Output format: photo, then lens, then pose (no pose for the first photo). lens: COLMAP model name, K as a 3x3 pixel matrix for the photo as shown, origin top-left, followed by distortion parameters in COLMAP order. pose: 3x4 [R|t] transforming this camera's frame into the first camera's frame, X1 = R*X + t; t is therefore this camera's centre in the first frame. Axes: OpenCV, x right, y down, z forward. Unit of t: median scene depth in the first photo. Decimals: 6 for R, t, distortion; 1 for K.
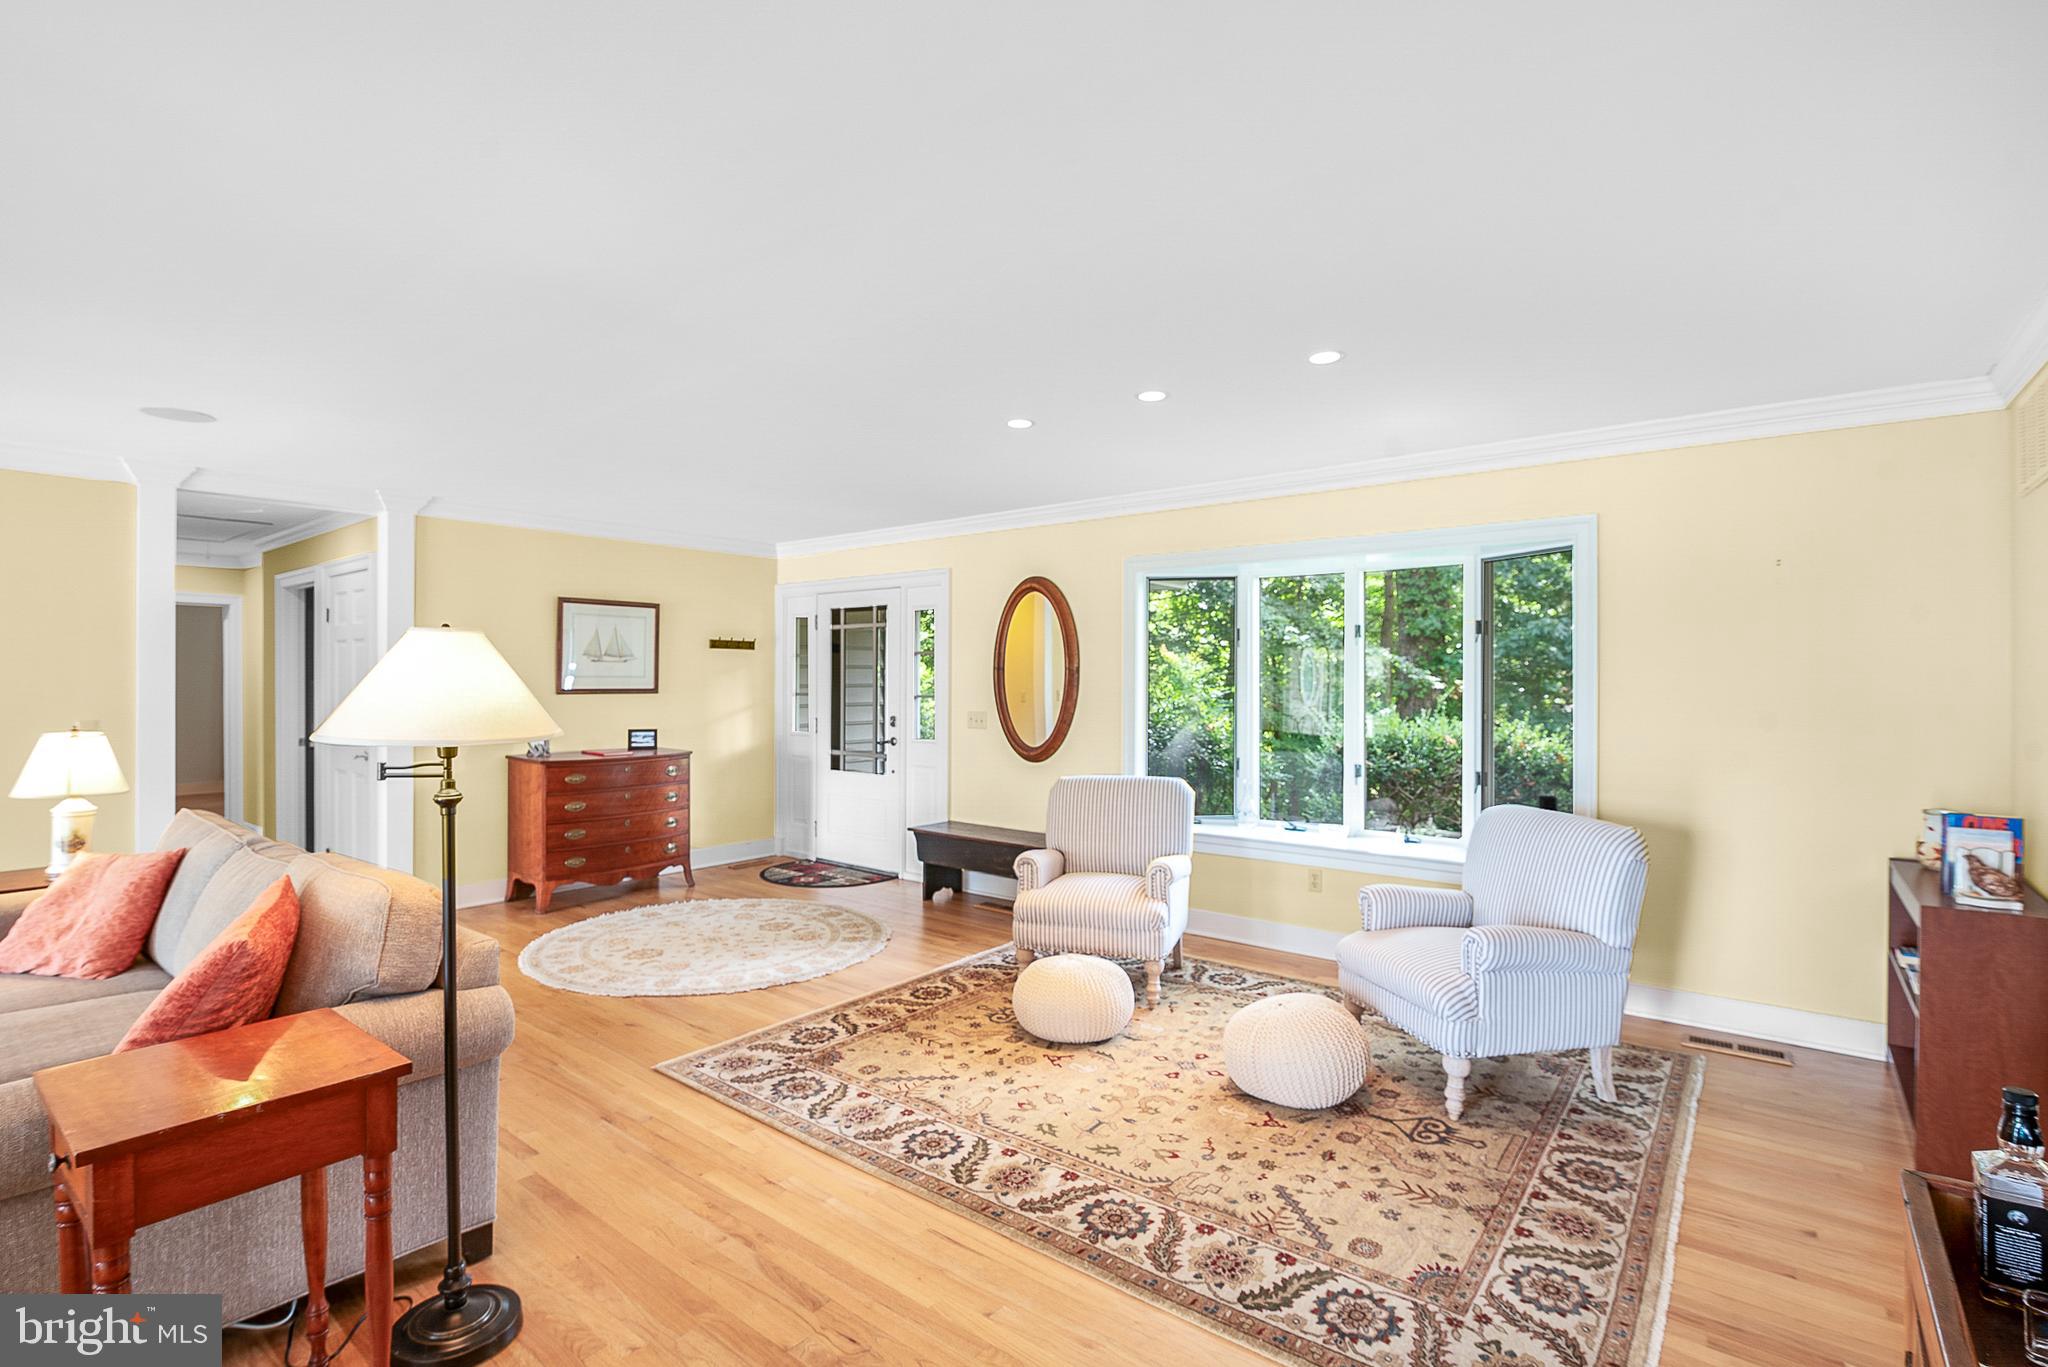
lens RADIAL K [[953.2, 0, 1017.8], [0, 953.2, 682.3], [0, 0, 1]] dist [-0.017923, -0.000843]
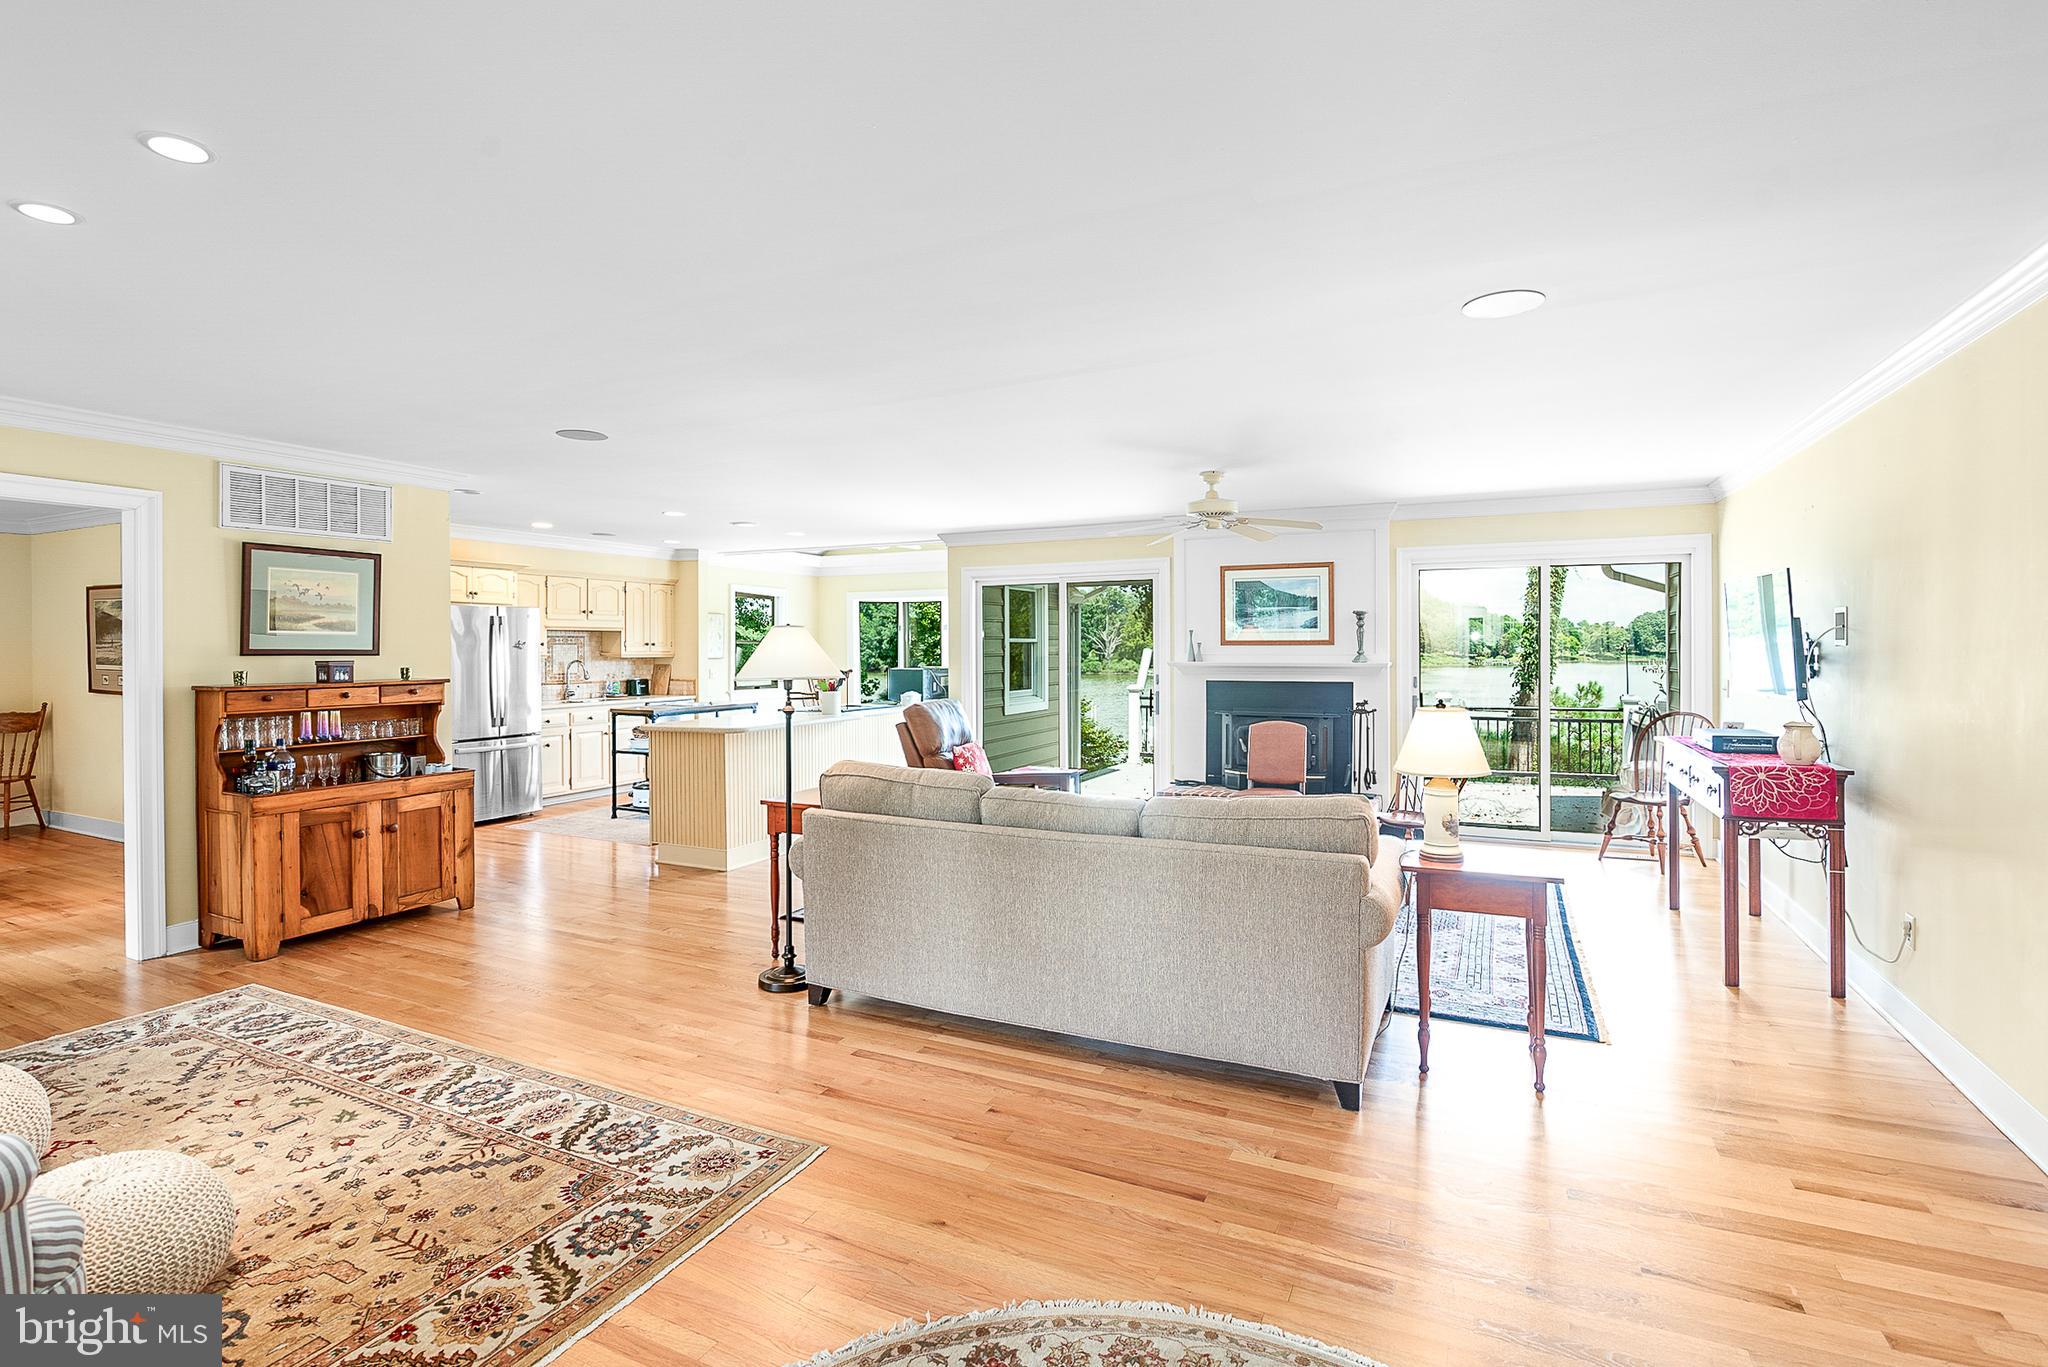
lens RADIAL K [[953.2, 0, 1032.6], [0, 953.2, 648.9], [0, 0, 1]] dist [-0.017923, -0.000843]
pose [[-0.972253, 0.001709, -0.233924, -0.283257], [0.000984, 0.999994, 0.003217, -0.006896], [0.233928, 0.002897, -0.972250, 1.387085]]
